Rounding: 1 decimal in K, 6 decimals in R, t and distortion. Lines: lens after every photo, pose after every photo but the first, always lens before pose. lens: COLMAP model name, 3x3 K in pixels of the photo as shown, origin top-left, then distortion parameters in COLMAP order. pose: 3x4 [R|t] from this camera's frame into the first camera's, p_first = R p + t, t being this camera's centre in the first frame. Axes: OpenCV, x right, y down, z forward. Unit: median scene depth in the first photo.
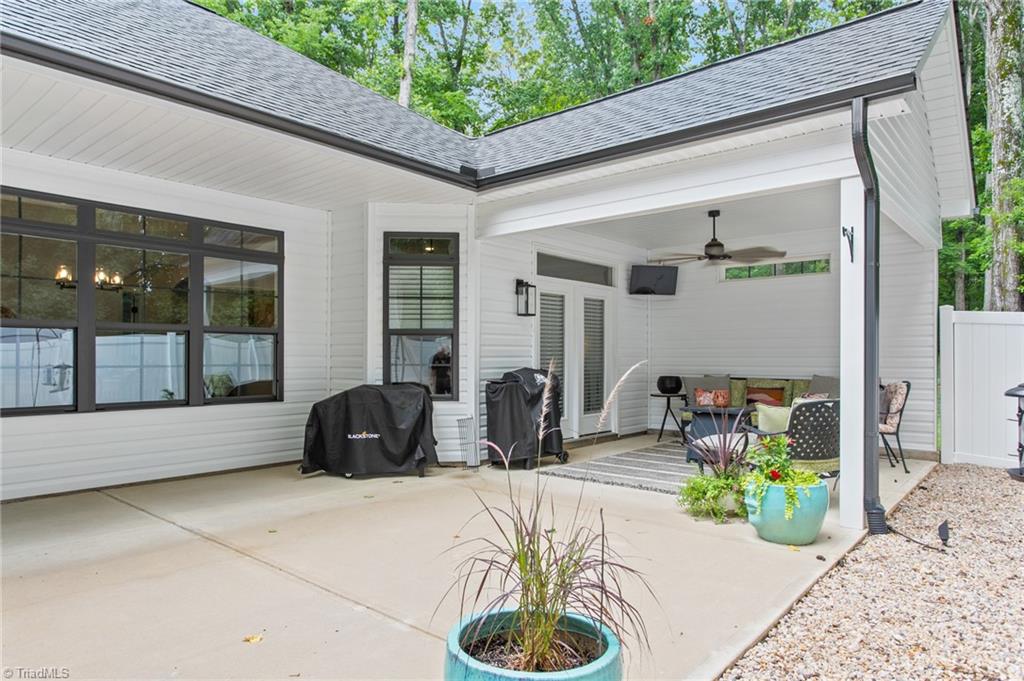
lens RADIAL K [[643.2, 0, 511.4], [0, 643.2, 345.2], [0, 0, 1]] dist [0.010493, 0.001451]
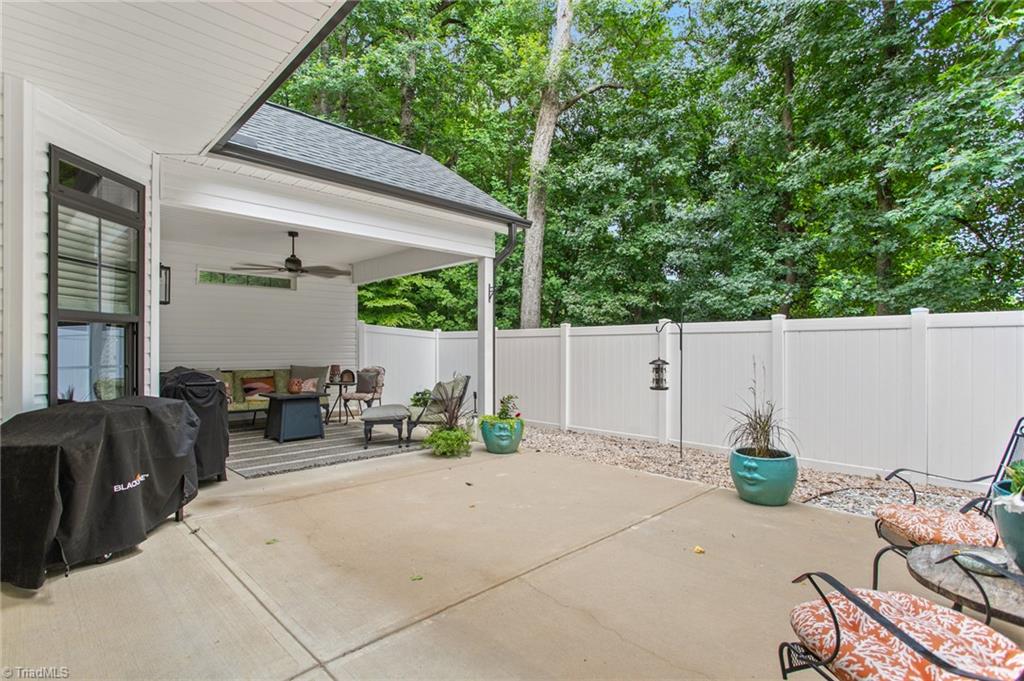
lens RADIAL K [[497.8, 0, 508.3], [0, 497.8, 345.2], [0, 0, 1]] dist [0.002557, 0.000755]
pose [[0.092997, 0.007163, 0.995641, -0.613473], [-0.003023, 0.999972, -0.006912, 0.009902], [-0.995662, -0.002367, 0.093016, 0.538245]]
